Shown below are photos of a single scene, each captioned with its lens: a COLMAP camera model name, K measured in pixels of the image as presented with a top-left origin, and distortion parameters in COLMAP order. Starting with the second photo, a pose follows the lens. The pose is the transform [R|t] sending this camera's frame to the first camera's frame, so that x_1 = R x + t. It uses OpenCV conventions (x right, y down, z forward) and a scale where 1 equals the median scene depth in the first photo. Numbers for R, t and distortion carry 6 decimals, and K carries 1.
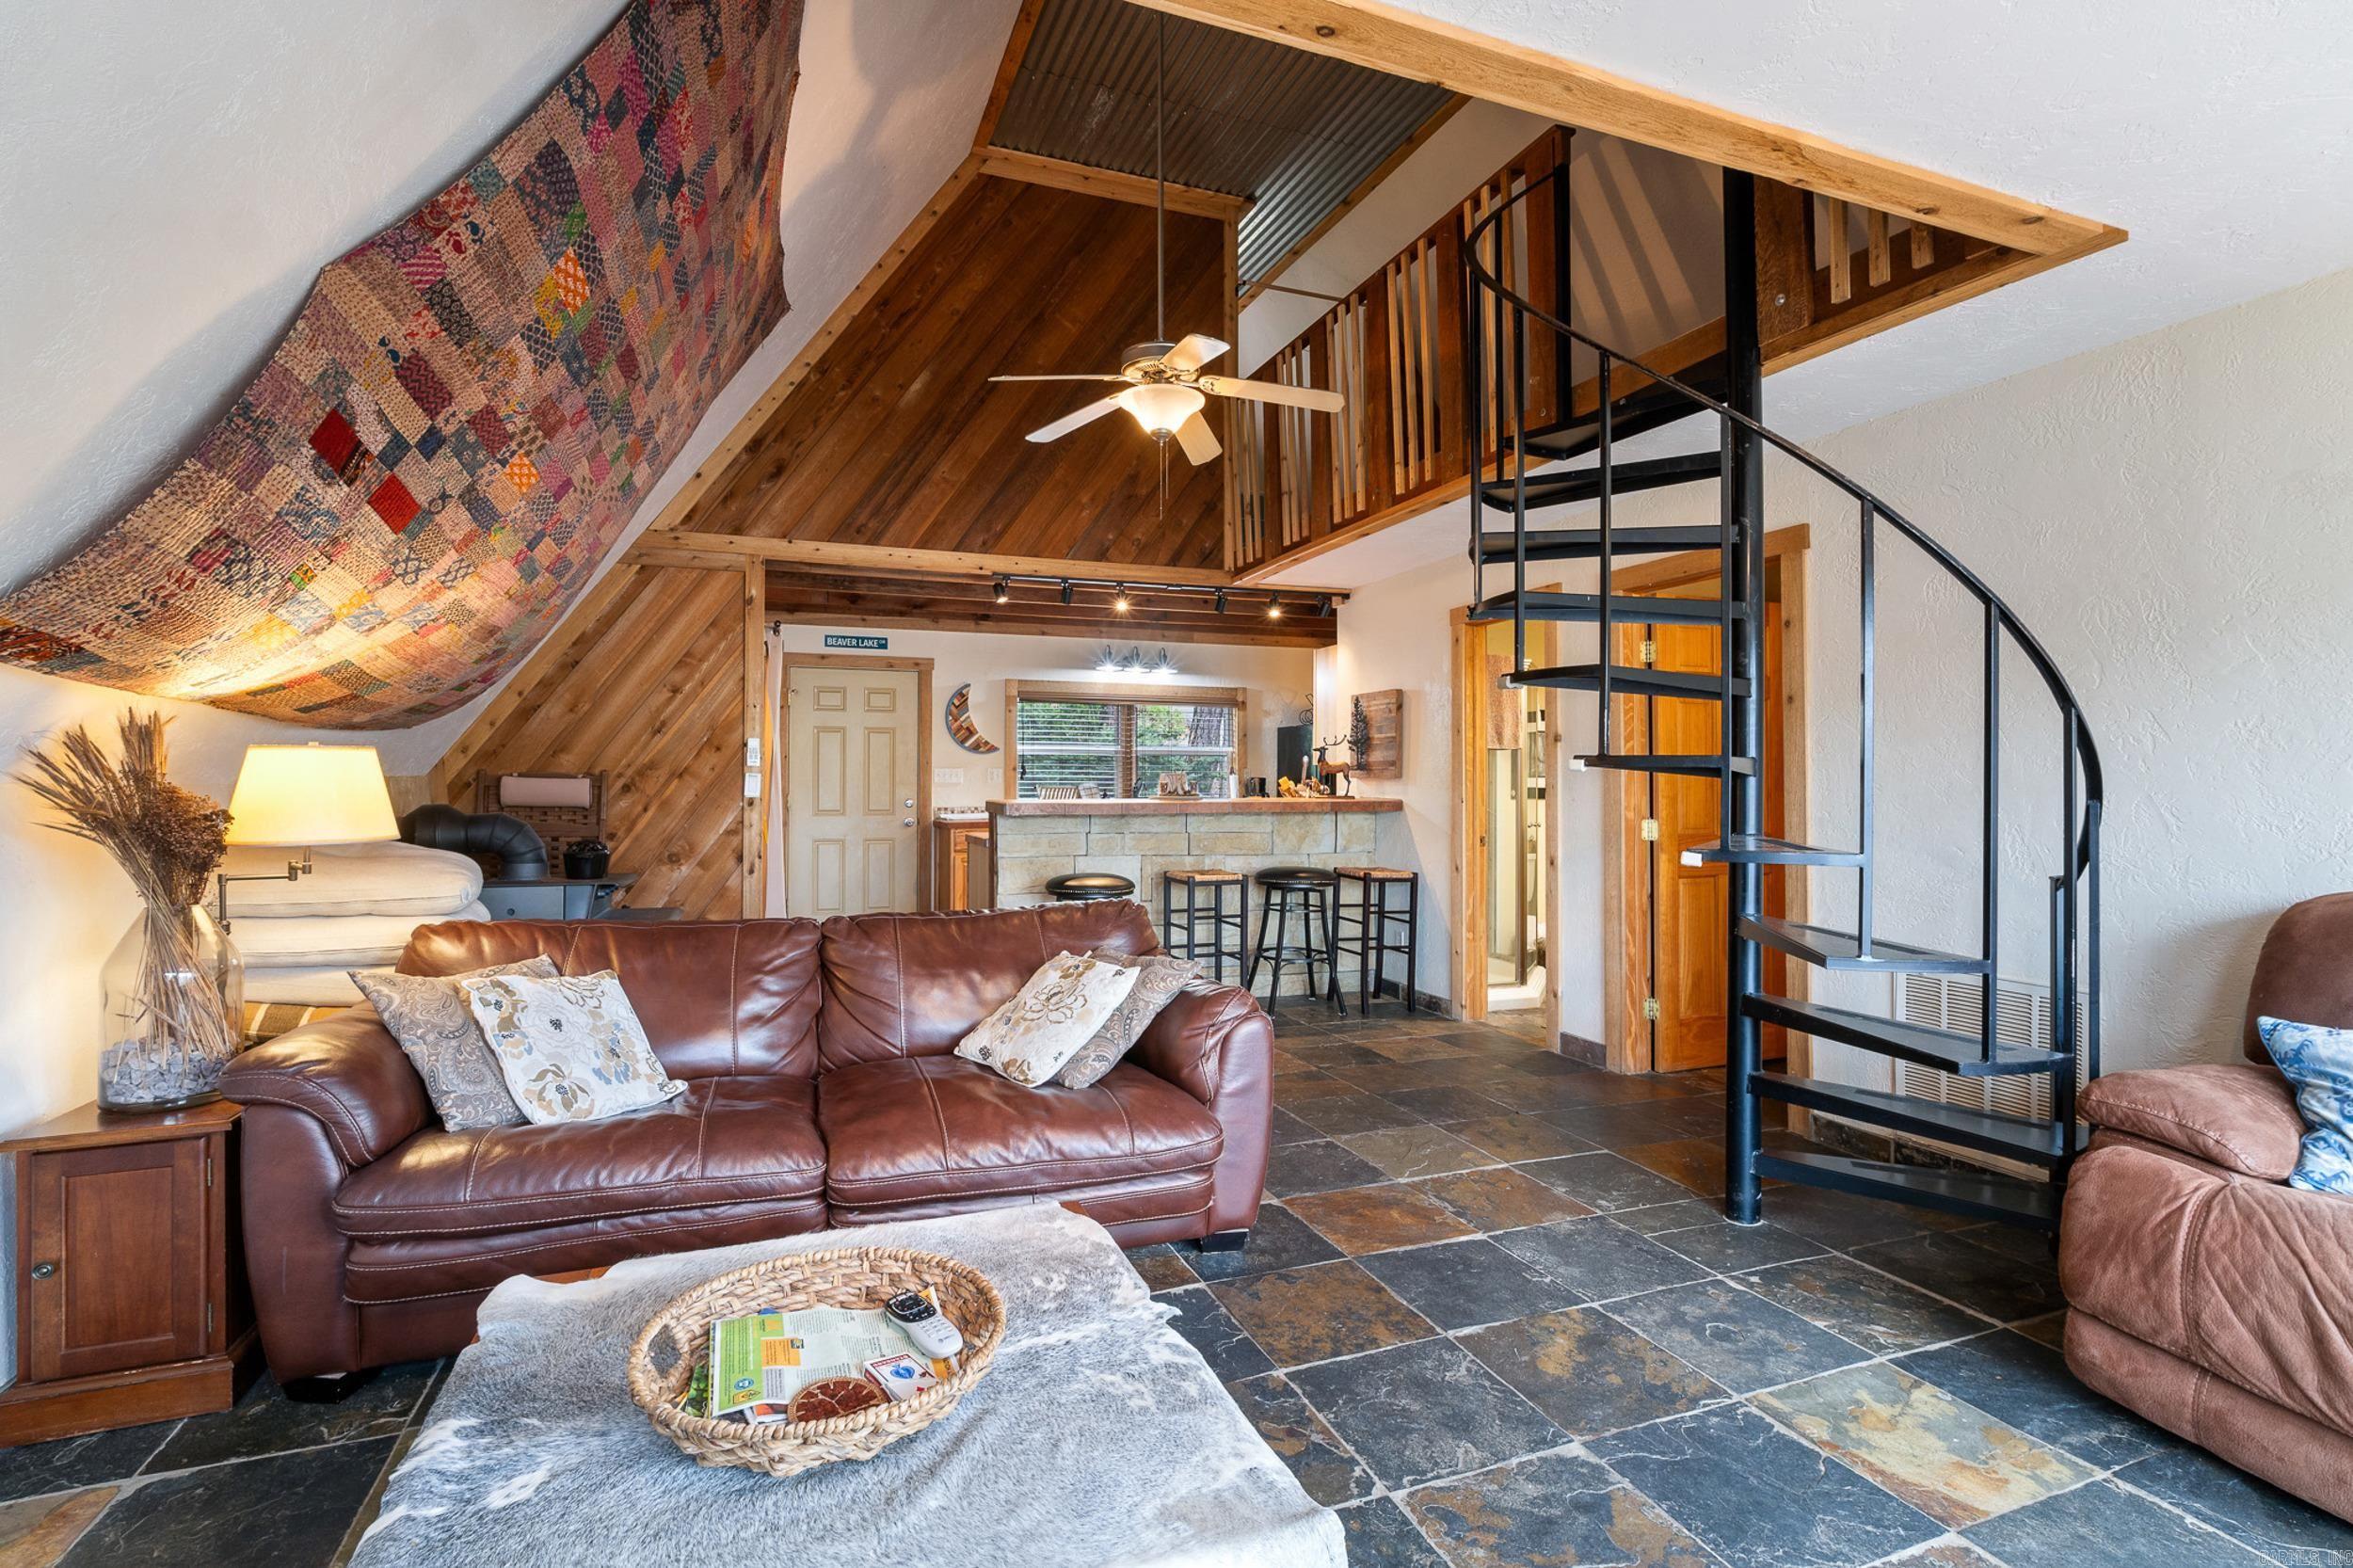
lens RADIAL K [[1087.3, 0, 1176.5], [0, 1087.3, 784.0], [0, 0, 1]] dist [-0.000971, 0.000079]
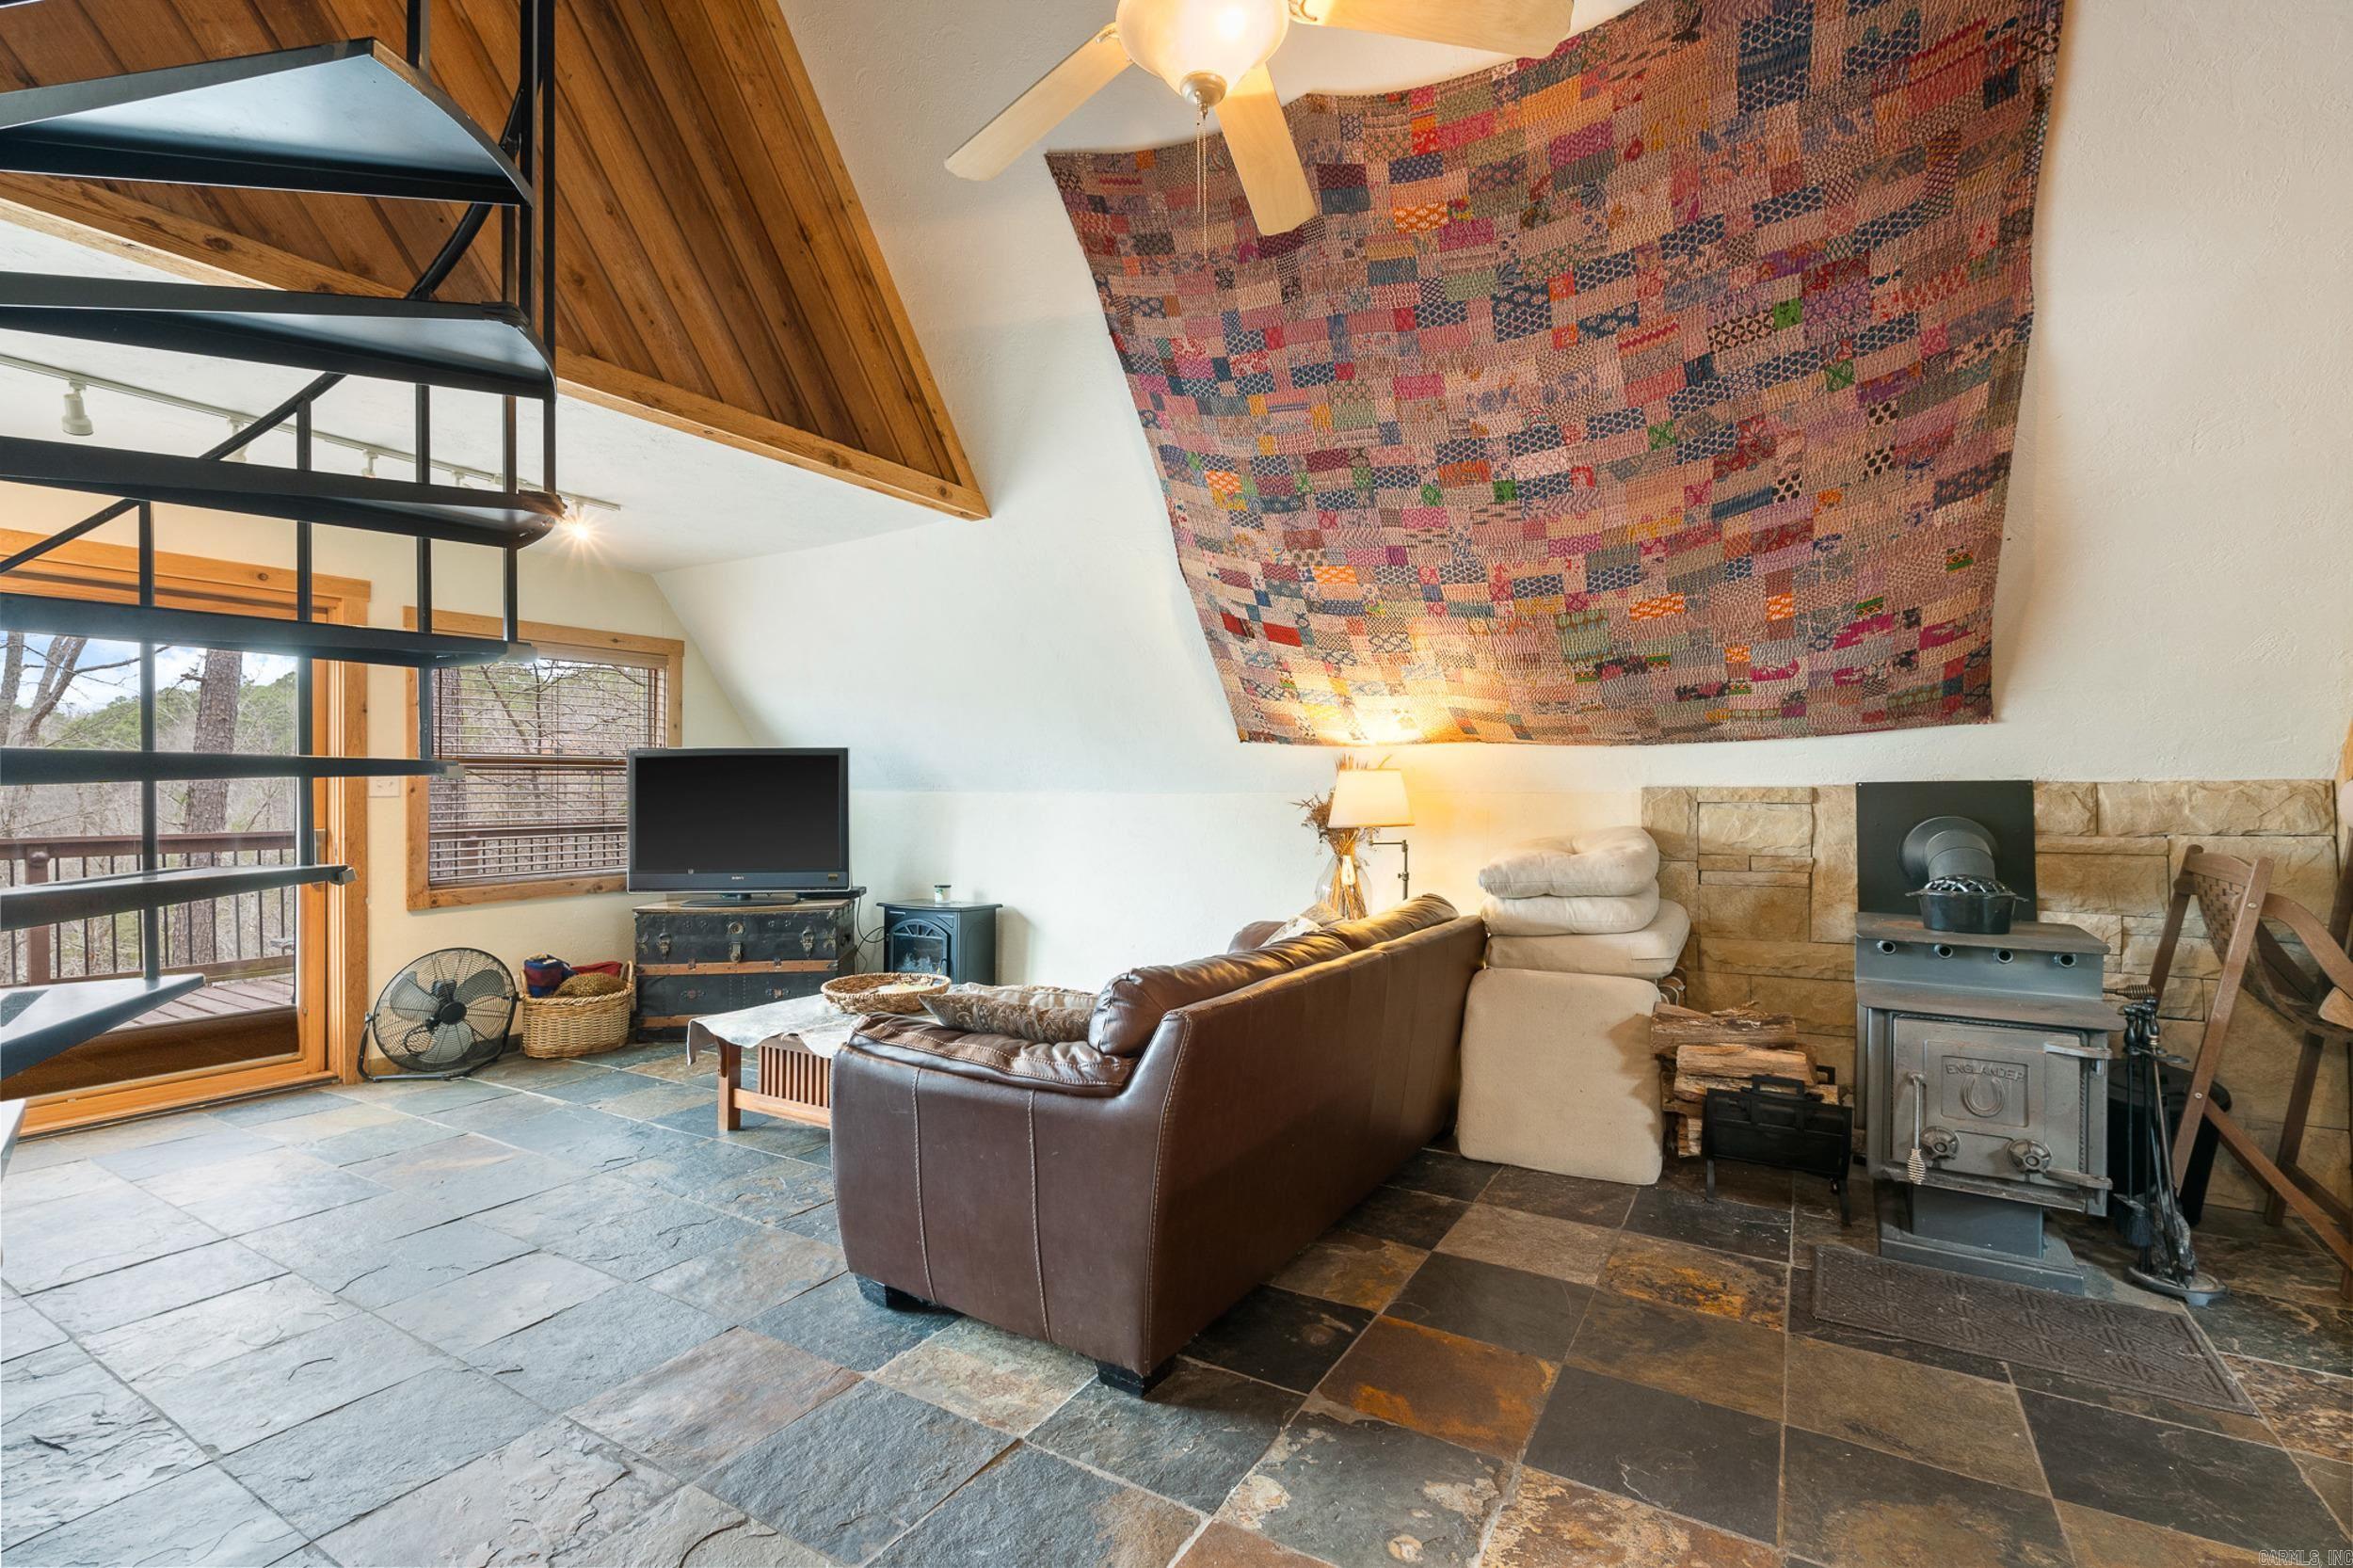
lens RADIAL K [[1087.3, 0, 1176.5], [0, 1087.3, 784.0], [0, 0, 1]] dist [-0.000971, 0.000079]
pose [[-0.800063, 0.000841, -0.599915, 0.471065], [0.000867, 1.000000, 0.000245, -0.014236], [0.599915, -0.000325, -0.800063, 2.278855]]
